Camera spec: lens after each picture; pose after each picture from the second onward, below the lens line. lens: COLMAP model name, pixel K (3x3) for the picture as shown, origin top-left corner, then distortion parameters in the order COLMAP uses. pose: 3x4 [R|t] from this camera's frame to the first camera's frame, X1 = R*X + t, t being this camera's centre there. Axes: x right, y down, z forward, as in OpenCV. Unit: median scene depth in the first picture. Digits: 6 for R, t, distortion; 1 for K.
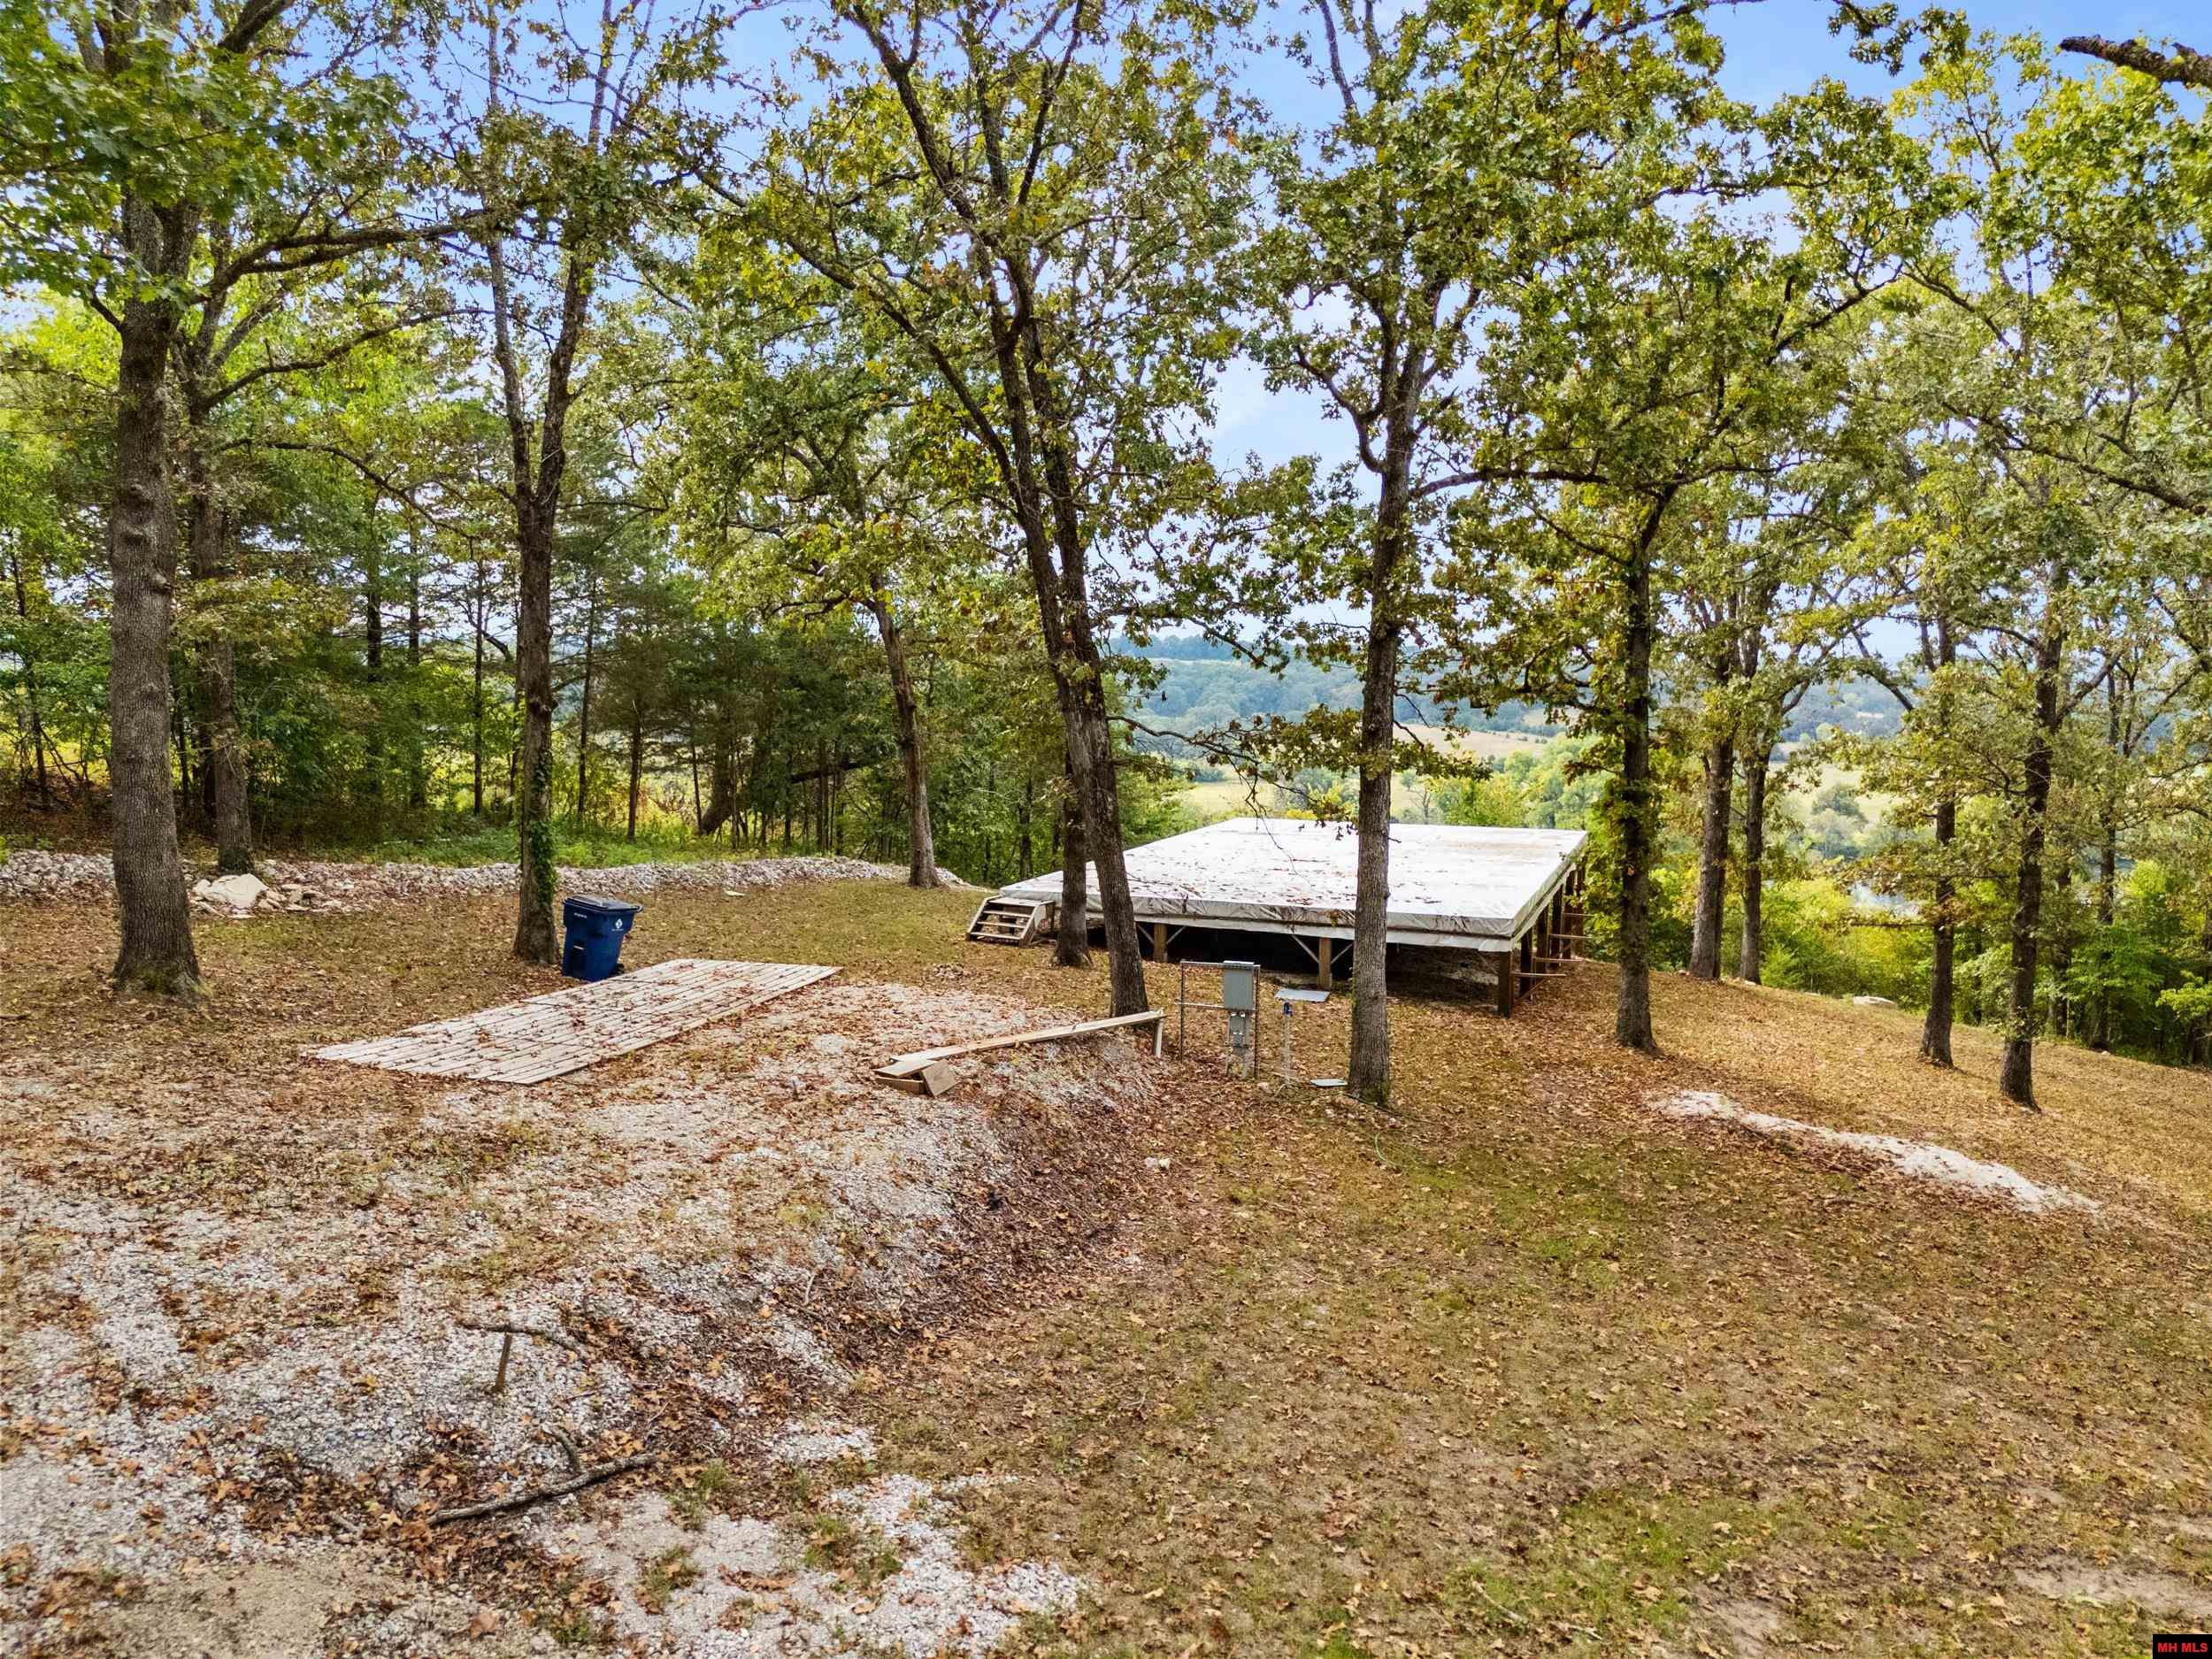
lens RADIAL K [[1549.2, 0, 1106.5], [0, 1549.2, 832.4], [0, 0, 1]] dist [-0.011510, -0.003991]
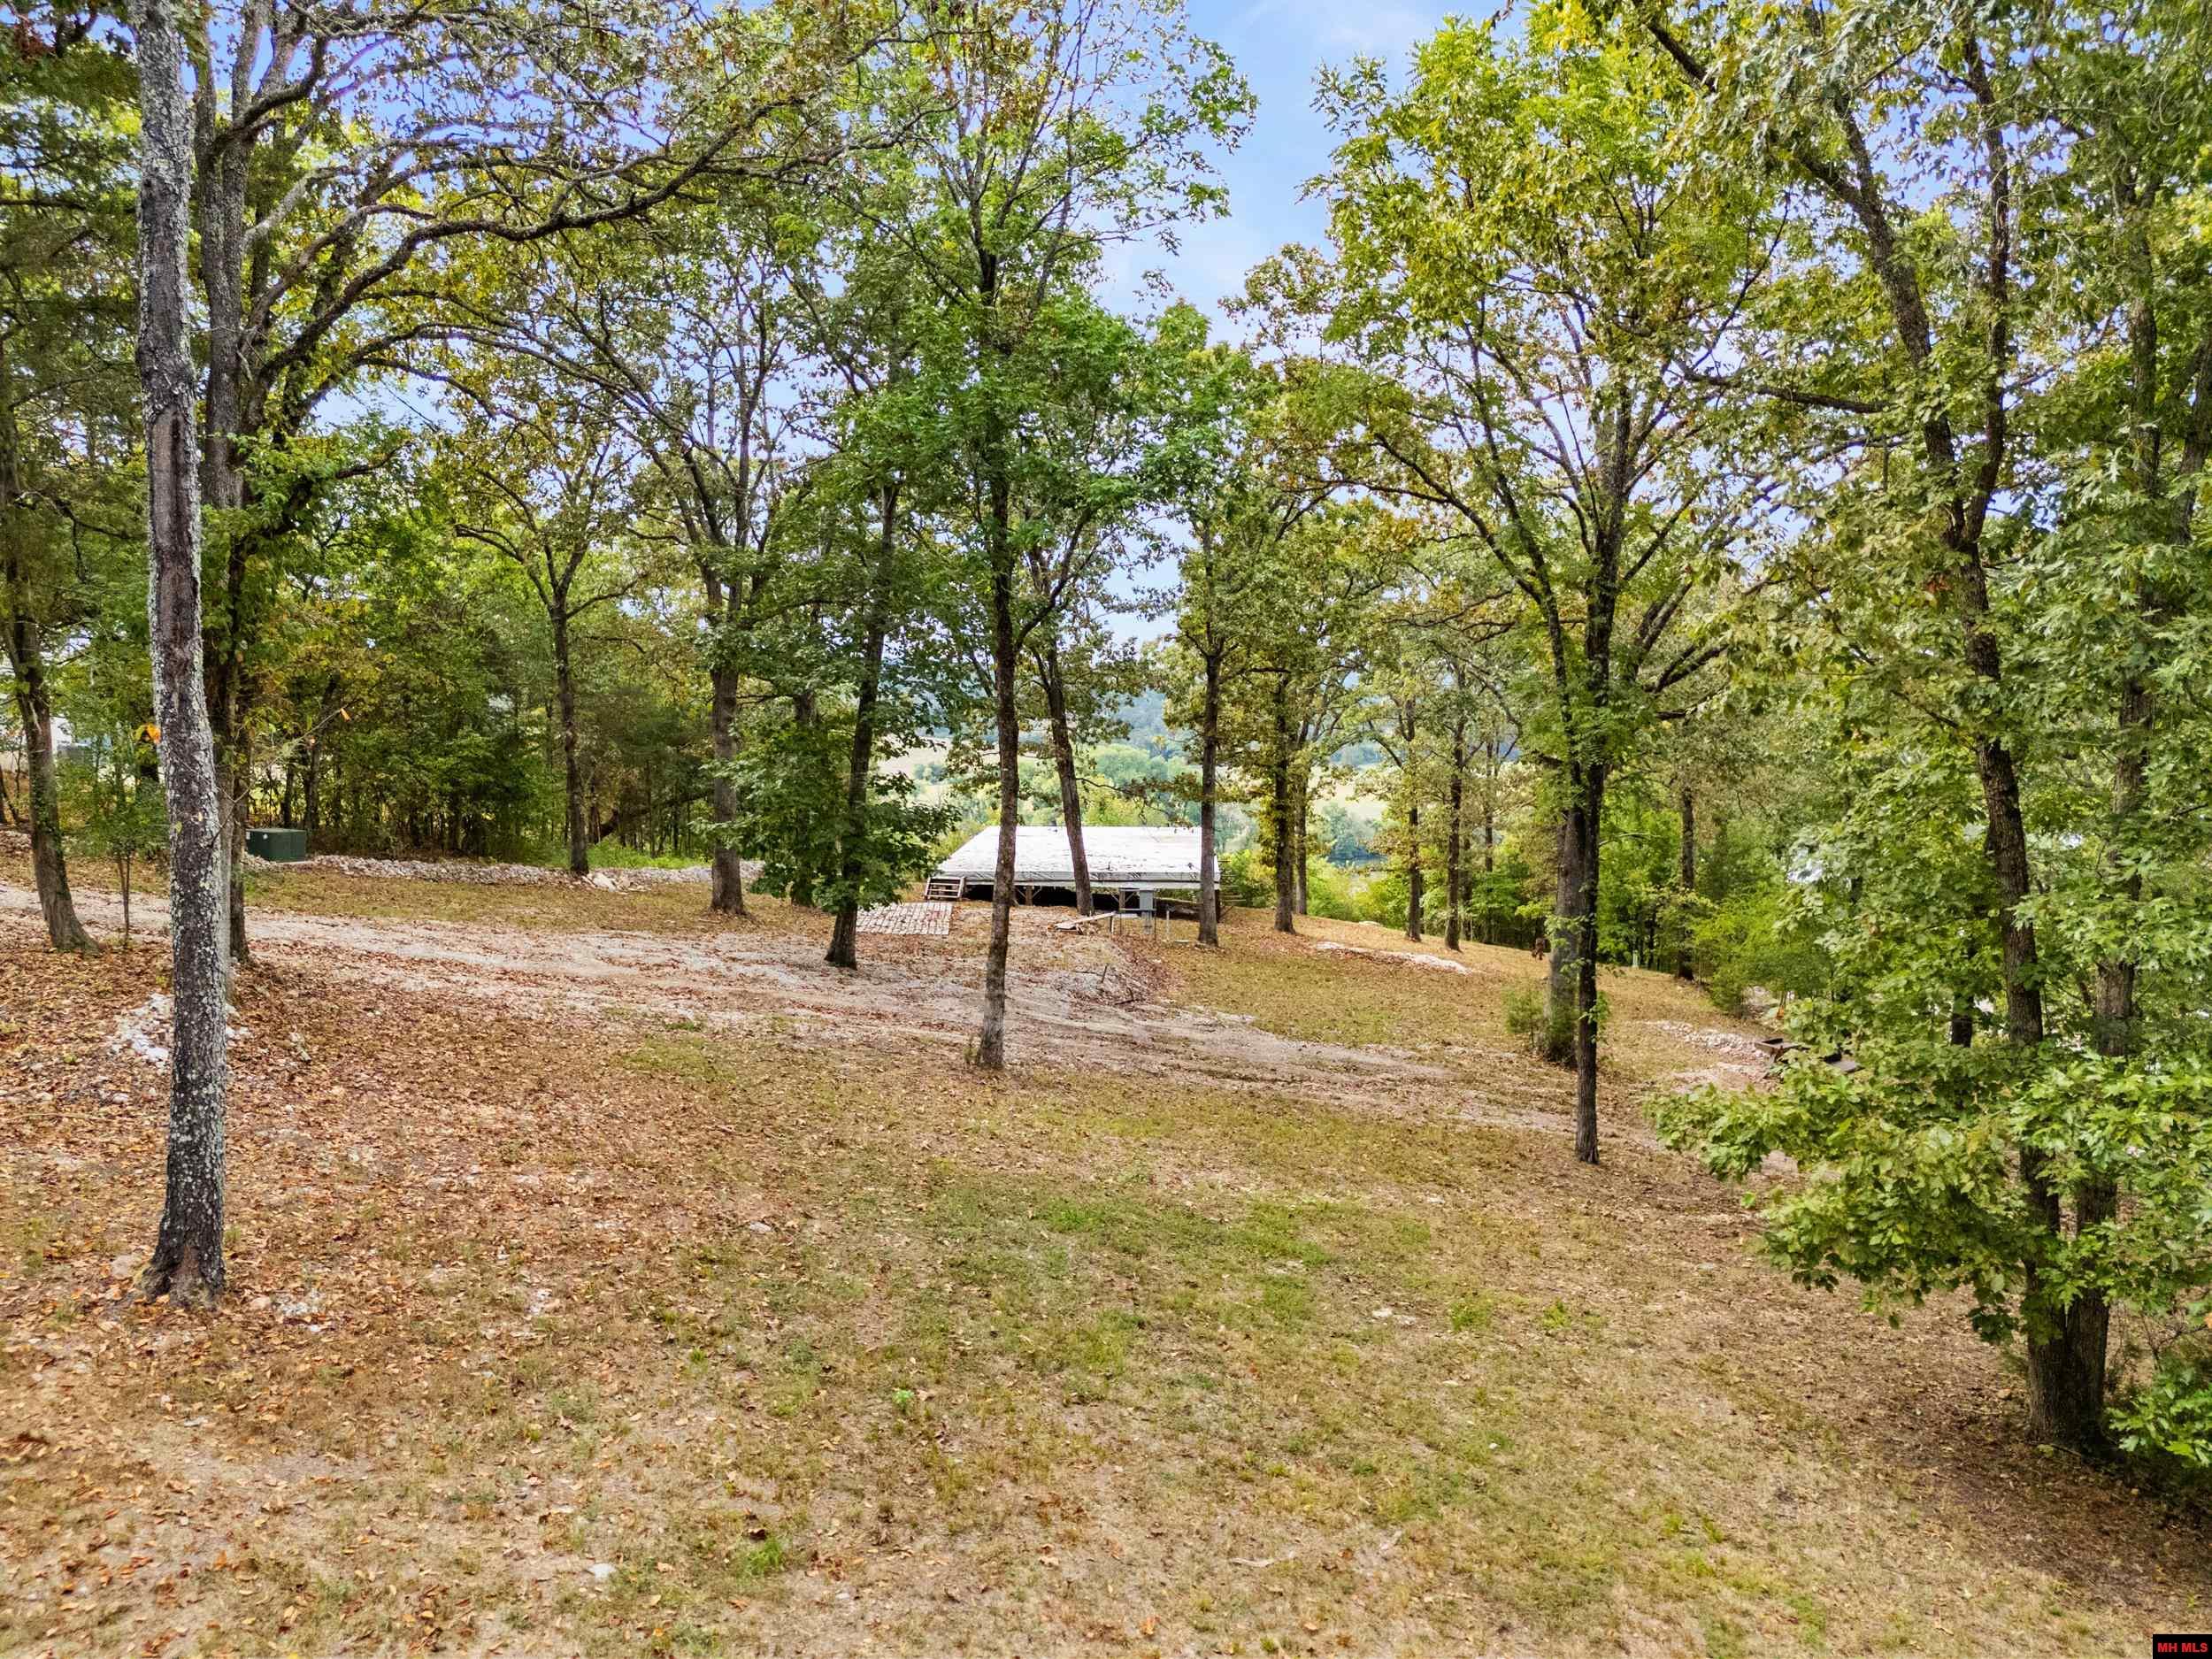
lens RADIAL K [[1549.2, 0, 1105.7], [0, 1549.2, 826.8], [0, 0, 1]] dist [-0.011510, -0.003991]
pose [[0.945755, -0.028400, 0.323636, -0.445368], [0.031367, 0.999500, -0.003955, 0.002390], [-0.323362, 0.013892, 0.946173, -0.705250]]
